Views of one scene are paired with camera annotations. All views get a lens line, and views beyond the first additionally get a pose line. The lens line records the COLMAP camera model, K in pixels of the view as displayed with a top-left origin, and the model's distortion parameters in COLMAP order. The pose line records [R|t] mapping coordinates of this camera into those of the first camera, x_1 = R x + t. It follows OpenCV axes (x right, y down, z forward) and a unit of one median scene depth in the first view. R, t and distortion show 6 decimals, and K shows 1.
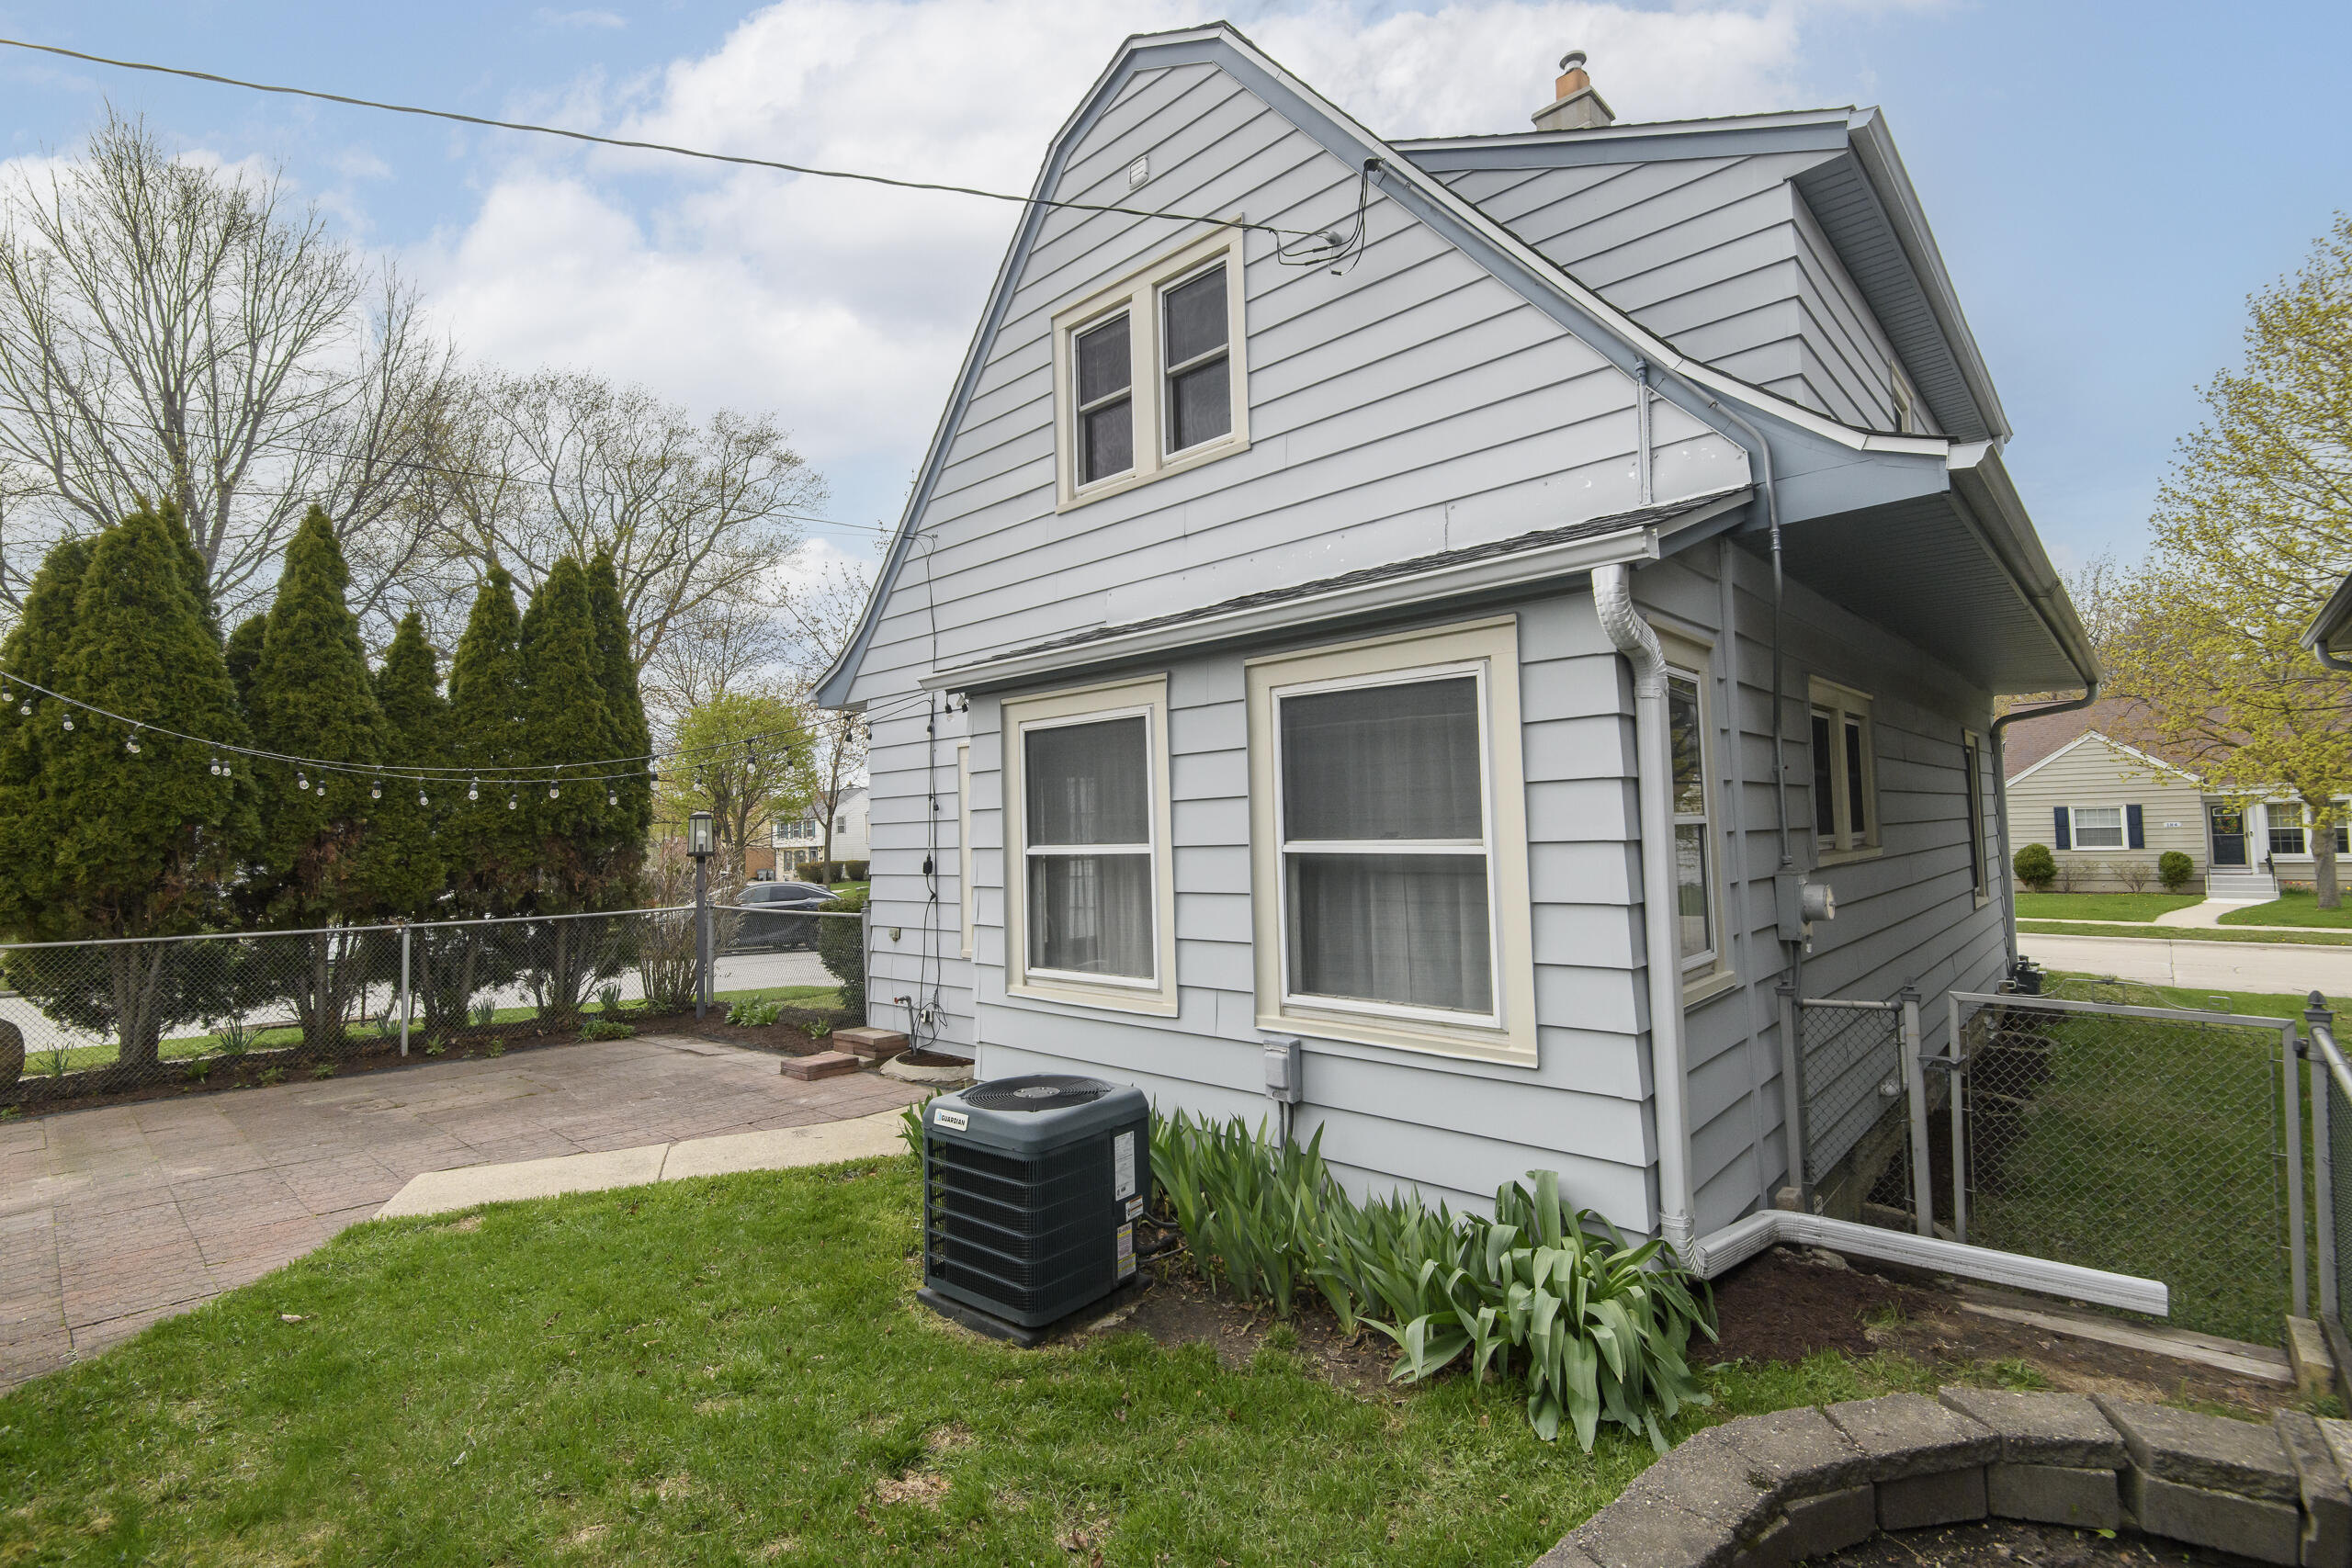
lens RADIAL K [[1088.1, 0, 1191.9], [0, 1088.1, 778.3], [0, 0, 1]] dist [0.009483, -0.005249]
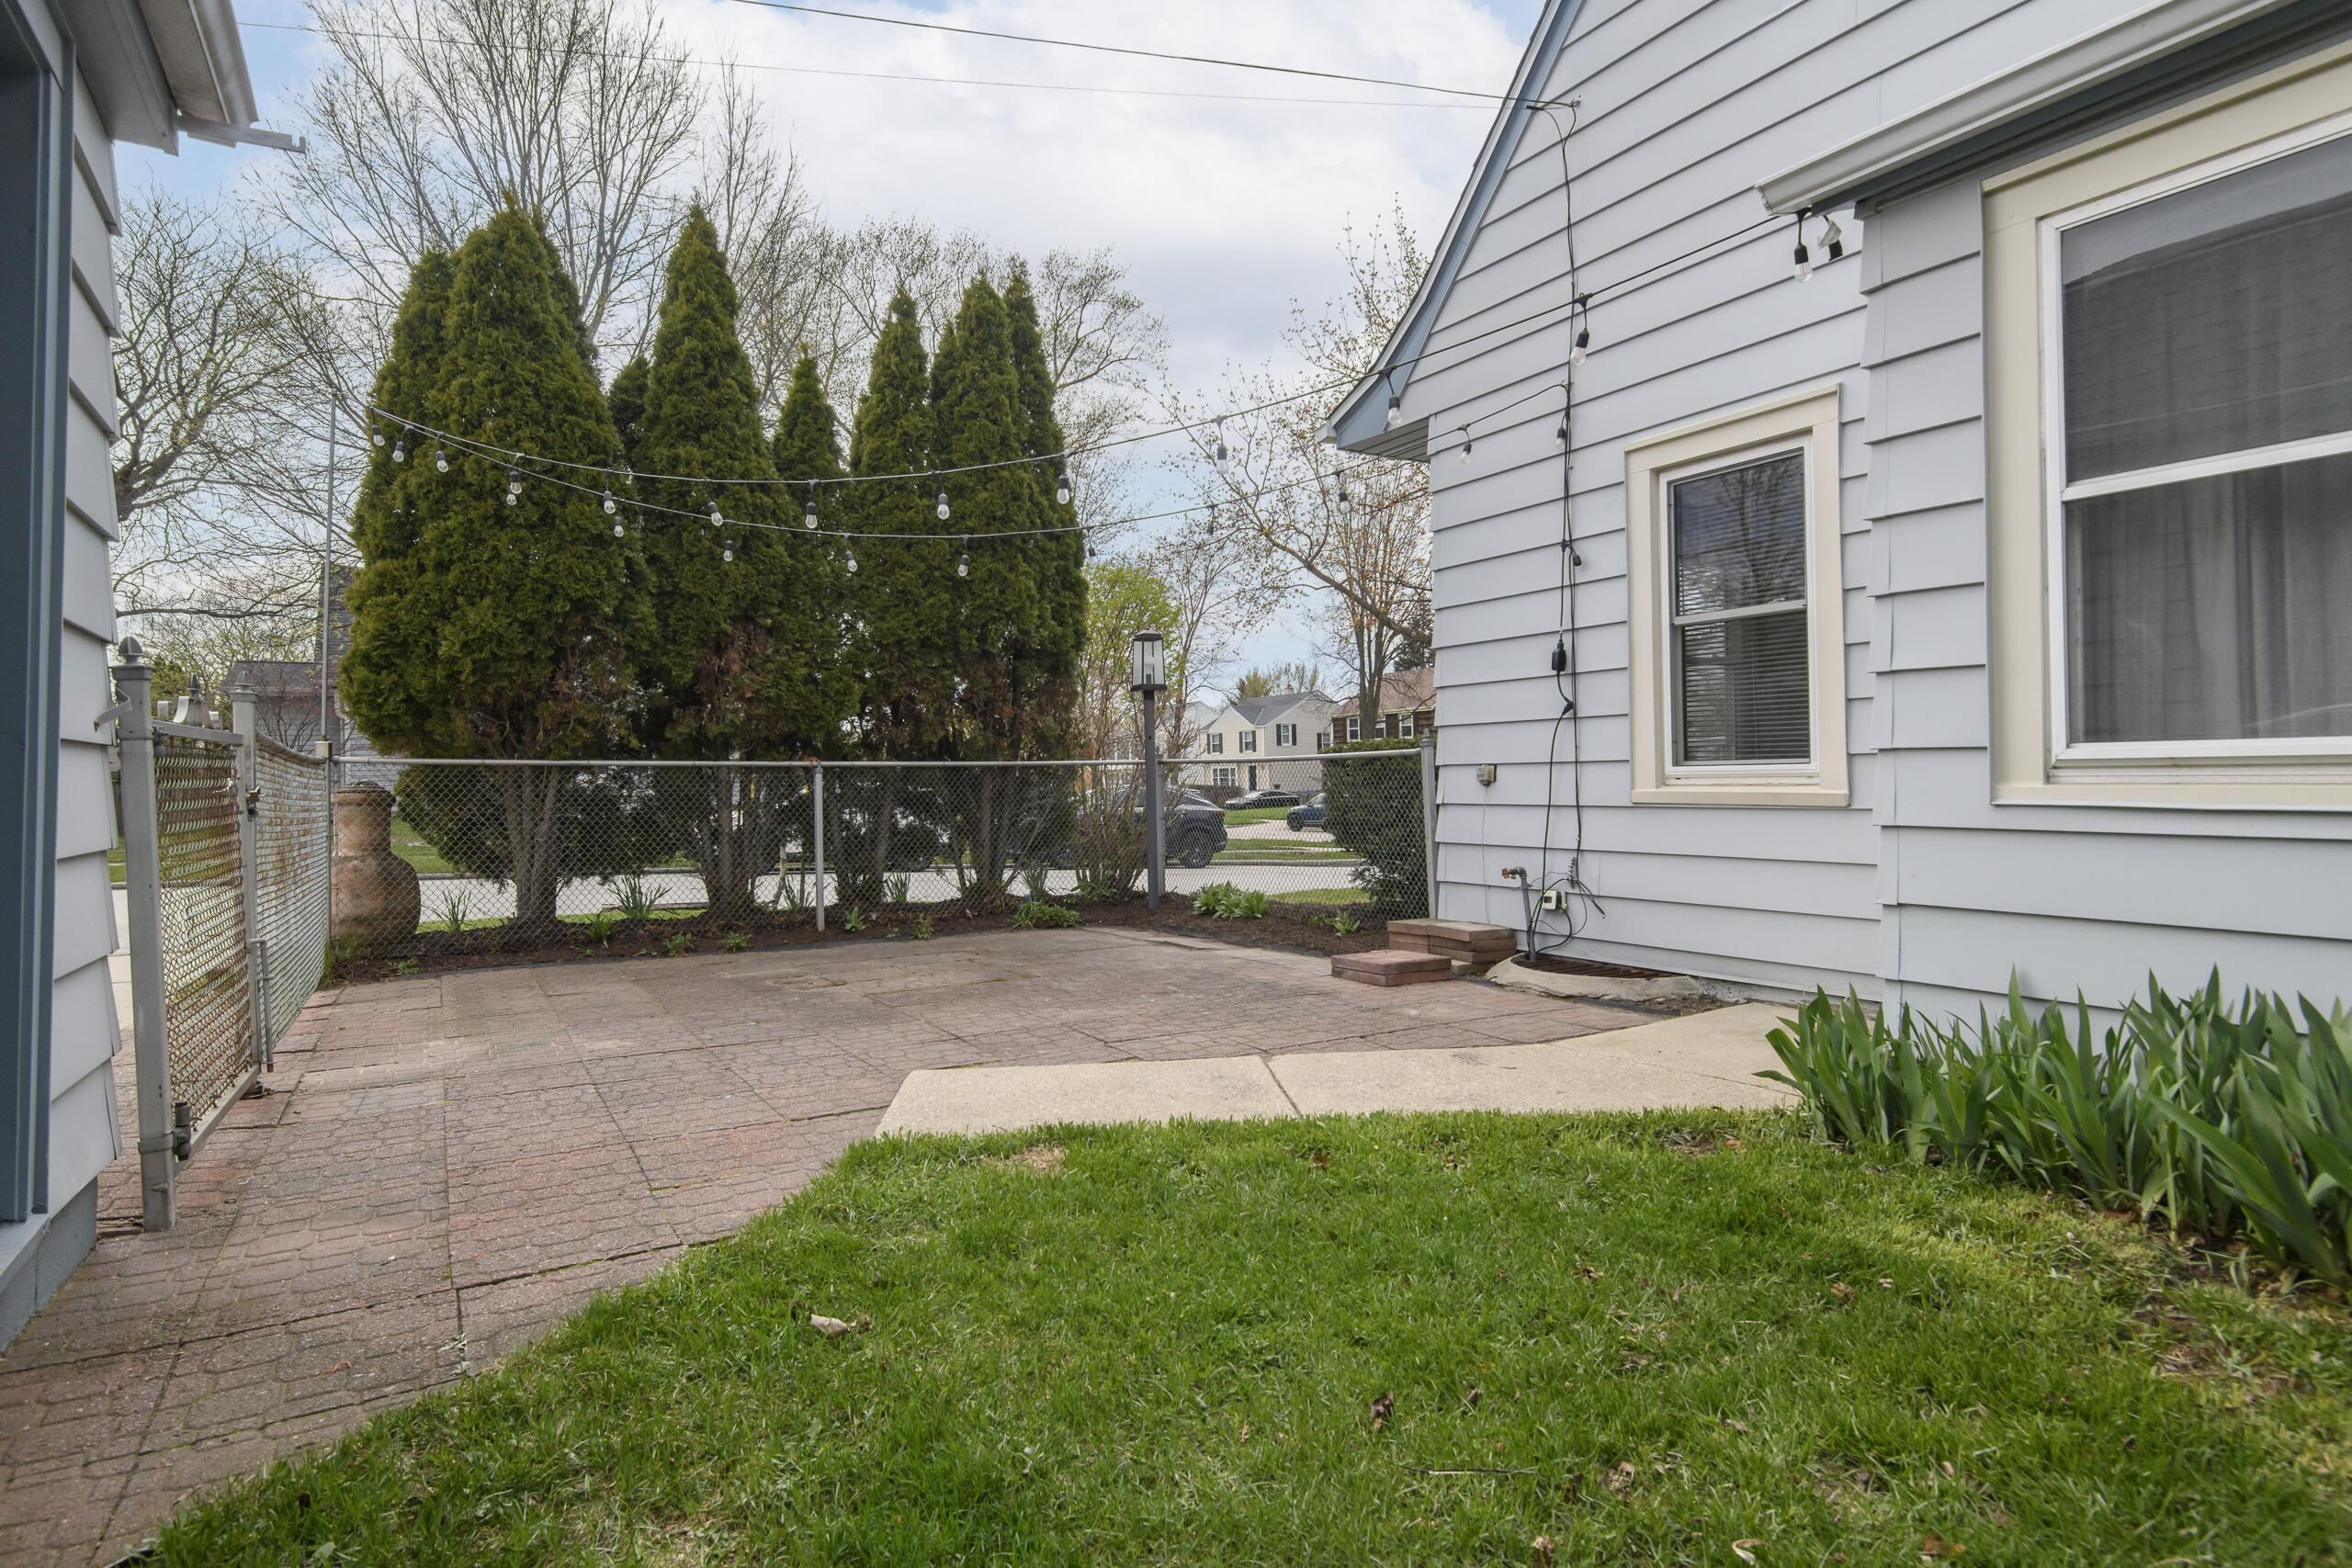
lens RADIAL K [[1267.6, 0, 1178.4], [0, 1267.6, 781.6], [0, 0, 1]] dist [0.036779, -0.007298]
pose [[0.957123, 0.009768, -0.289518, -0.242004], [0.008546, 0.998044, 0.061927, 0.104618], [0.289557, -0.061746, 0.955167, 0.245149]]
